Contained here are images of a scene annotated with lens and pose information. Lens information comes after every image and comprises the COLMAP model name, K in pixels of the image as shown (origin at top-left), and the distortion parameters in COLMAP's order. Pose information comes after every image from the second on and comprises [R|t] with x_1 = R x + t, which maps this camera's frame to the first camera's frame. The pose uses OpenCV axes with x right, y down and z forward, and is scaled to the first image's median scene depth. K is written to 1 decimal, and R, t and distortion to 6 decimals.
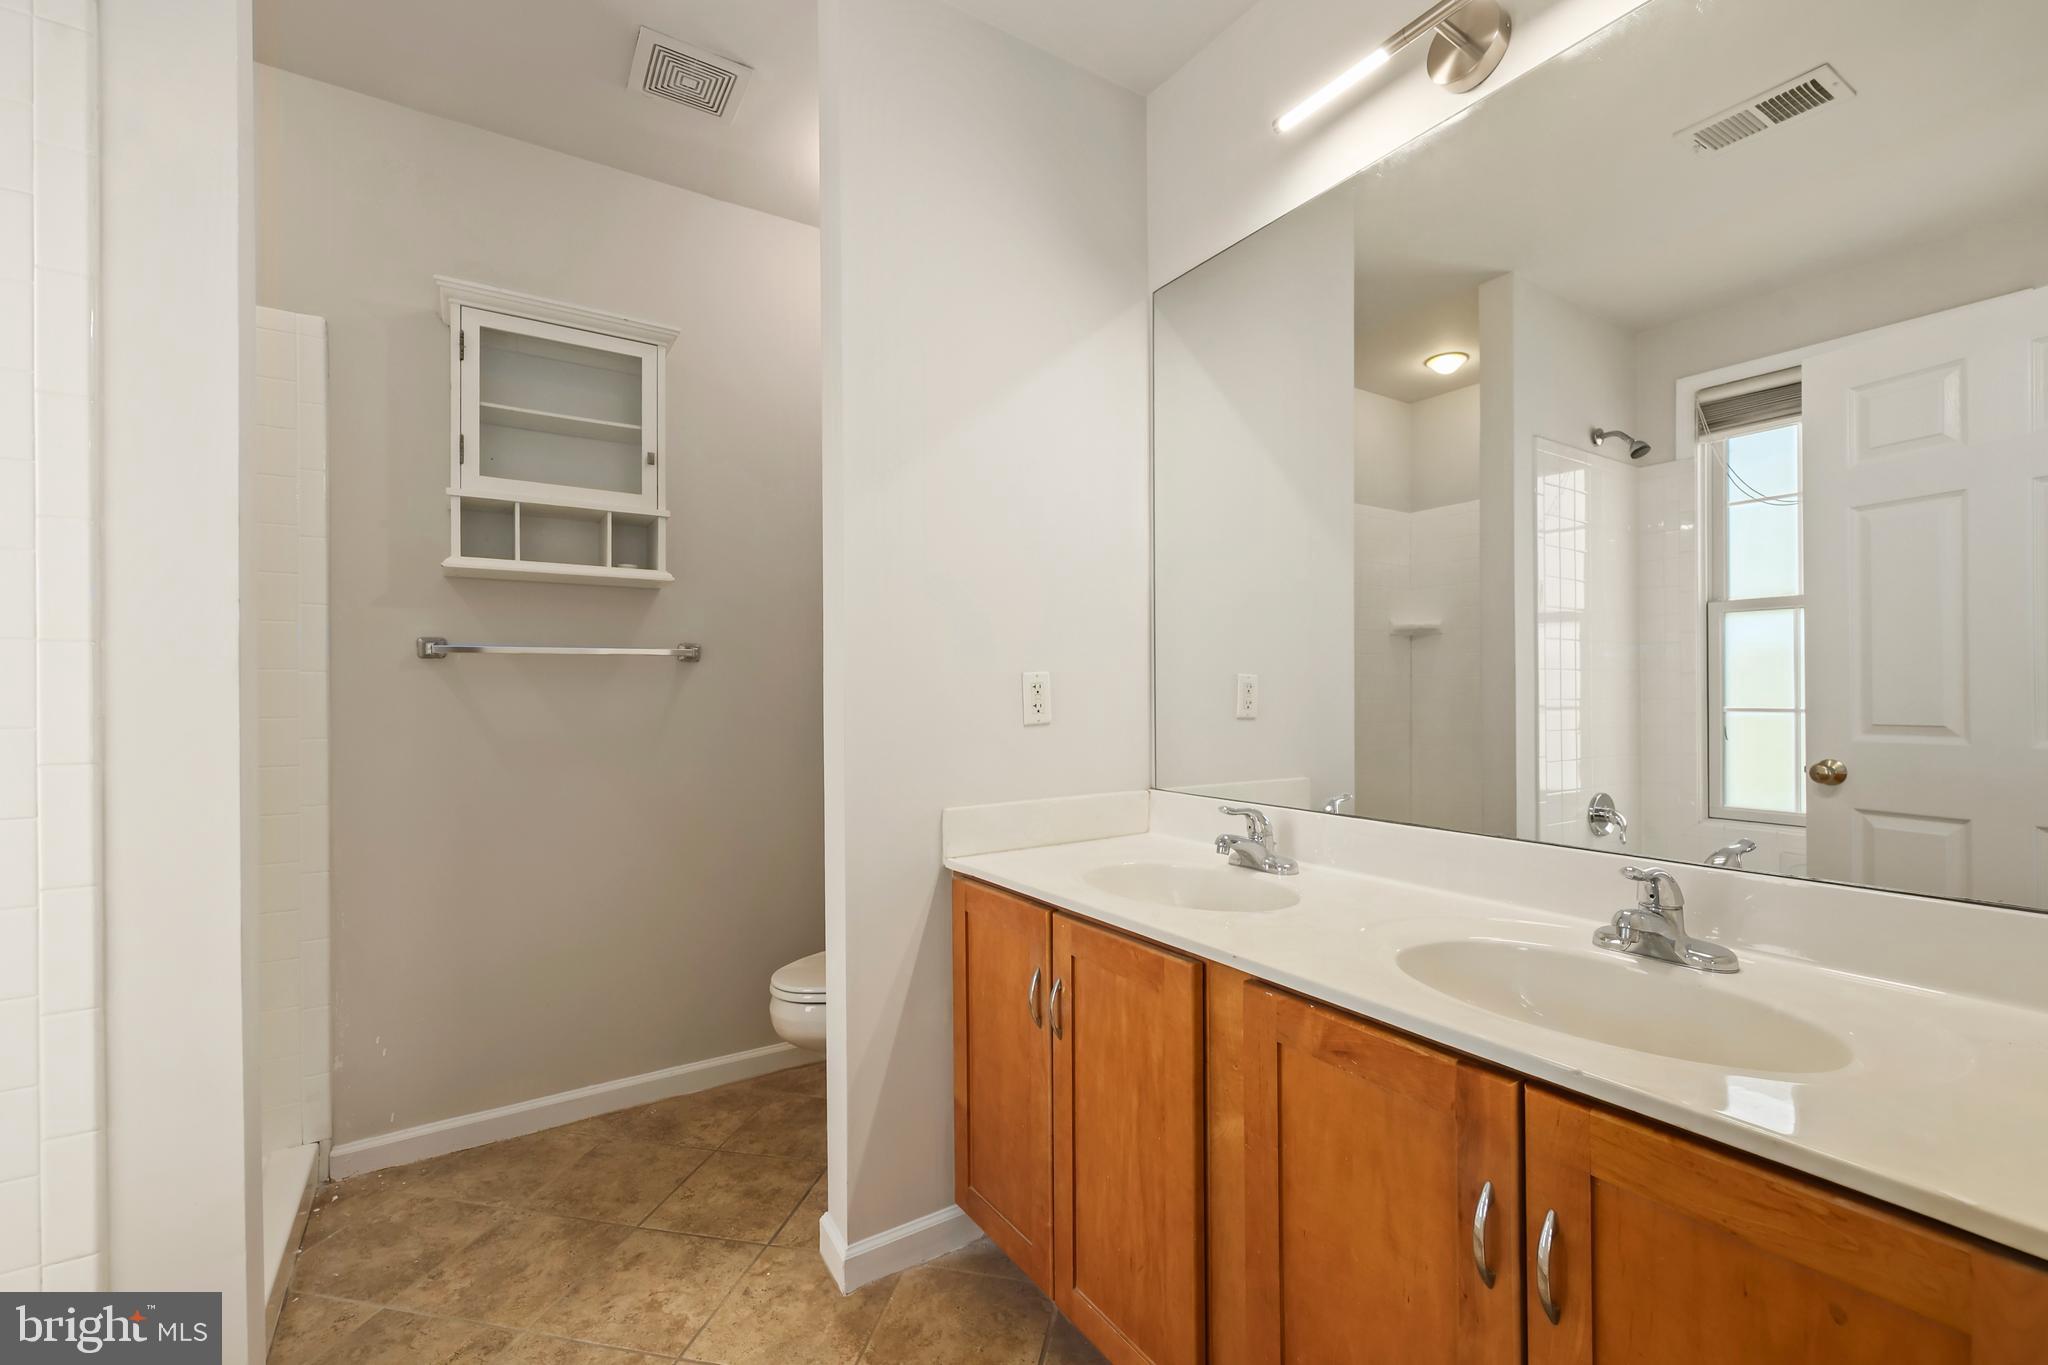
lens RADIAL K [[850.5, 0, 1024.0], [0, 850.5, 682.5], [0, 0, 1]] dist [-0.000732, 0.000375]
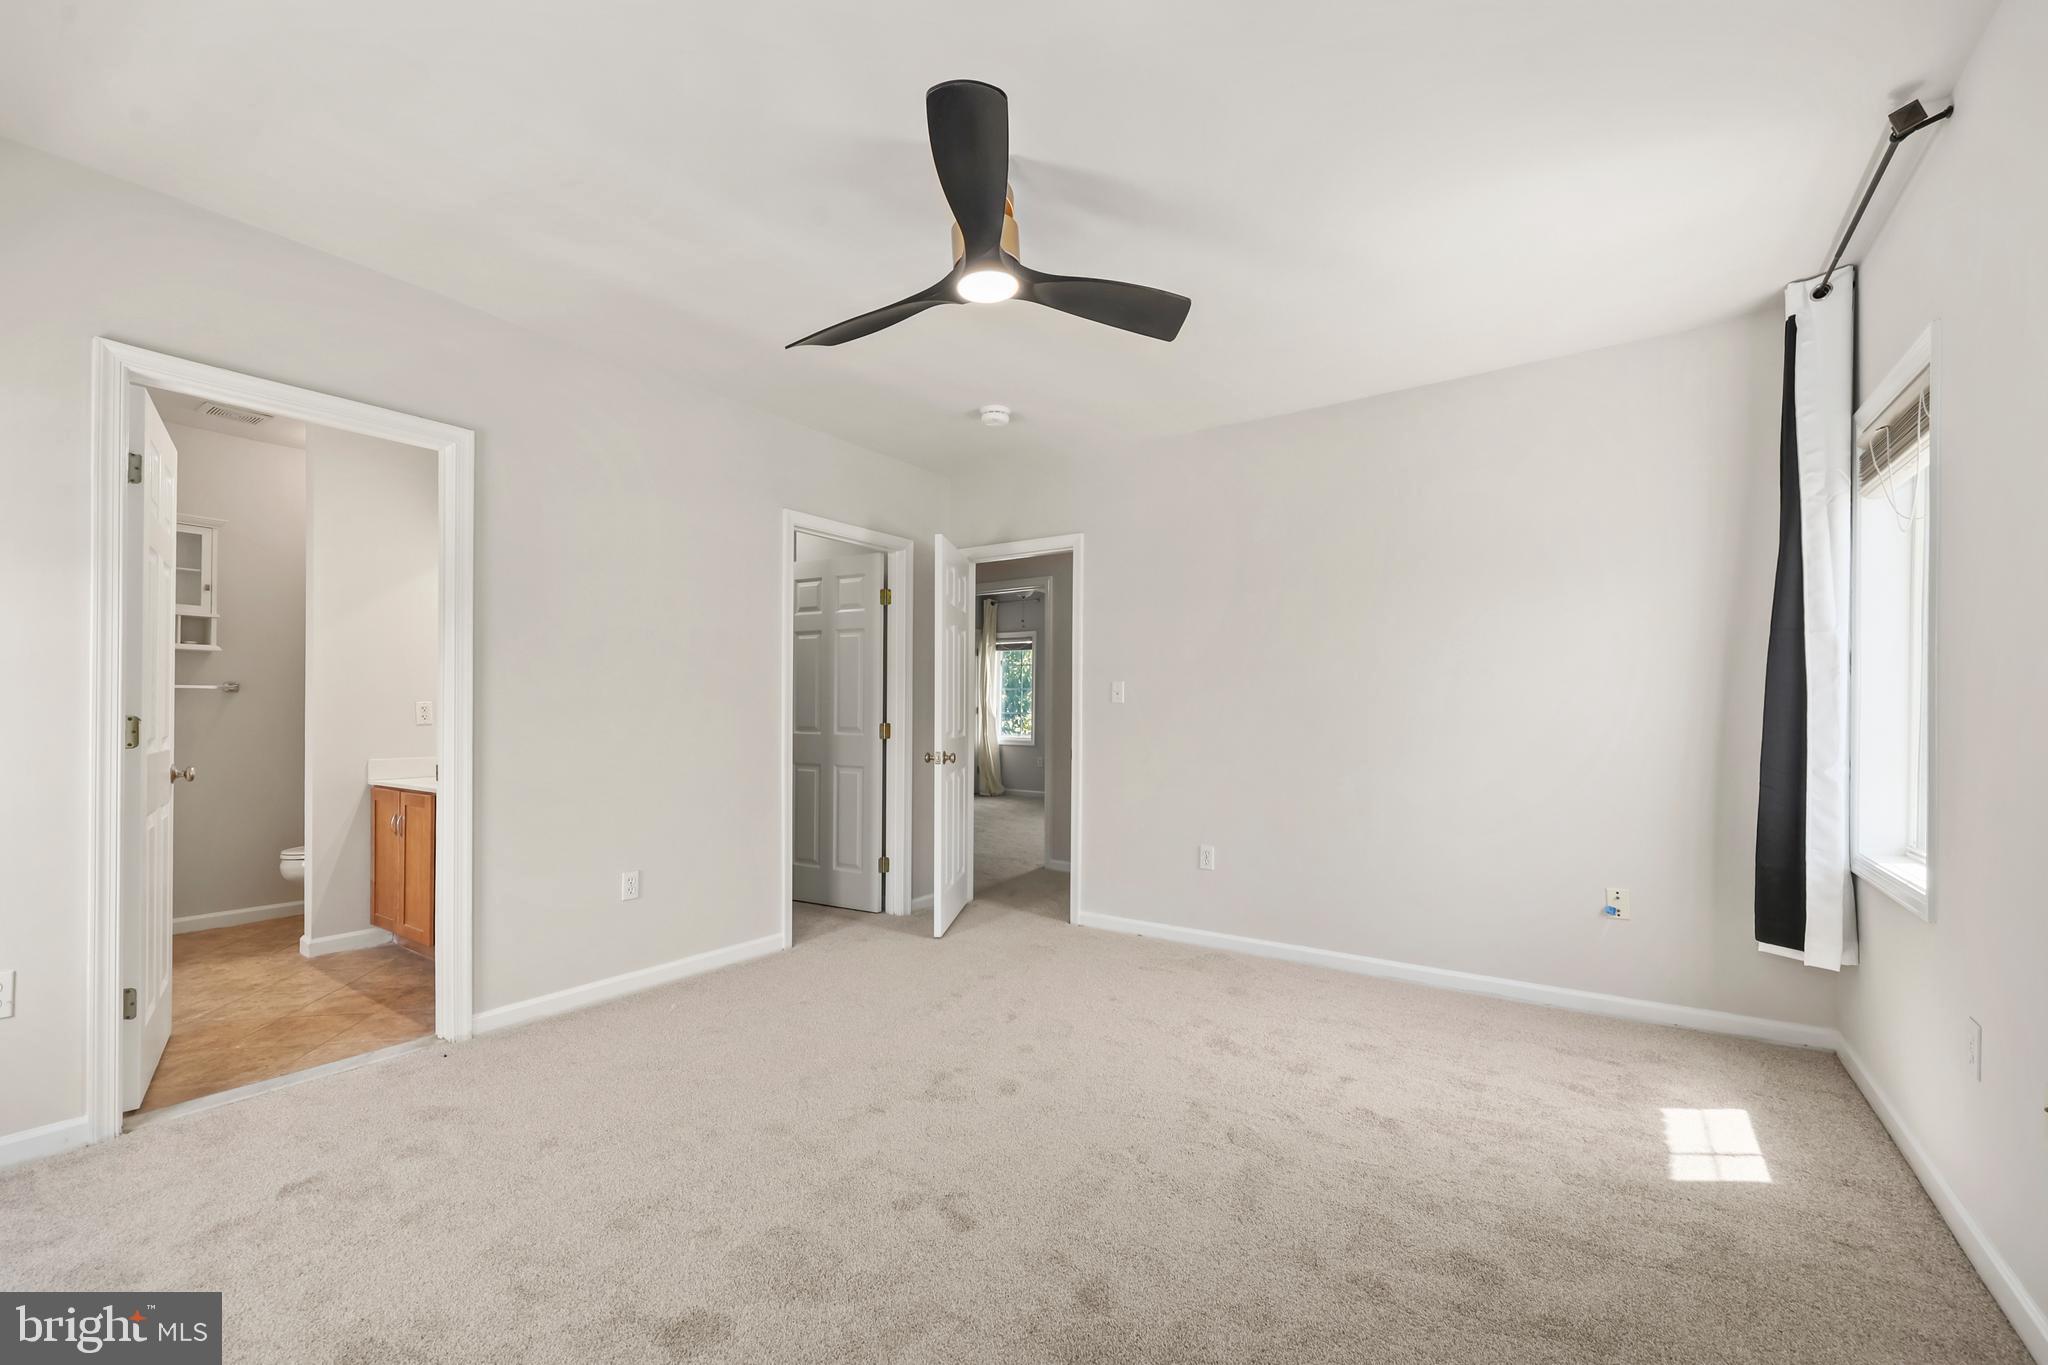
lens RADIAL K [[843.0, 0, 1011.1], [0, 843.0, 699.6], [0, 0, 1]] dist [0.005785, 0.000156]
pose [[0.932289, 0.010517, 0.361561, 0.588440], [-0.007963, 0.999932, -0.008555, -0.009643], [-0.361626, 0.005097, 0.932309, -1.502390]]
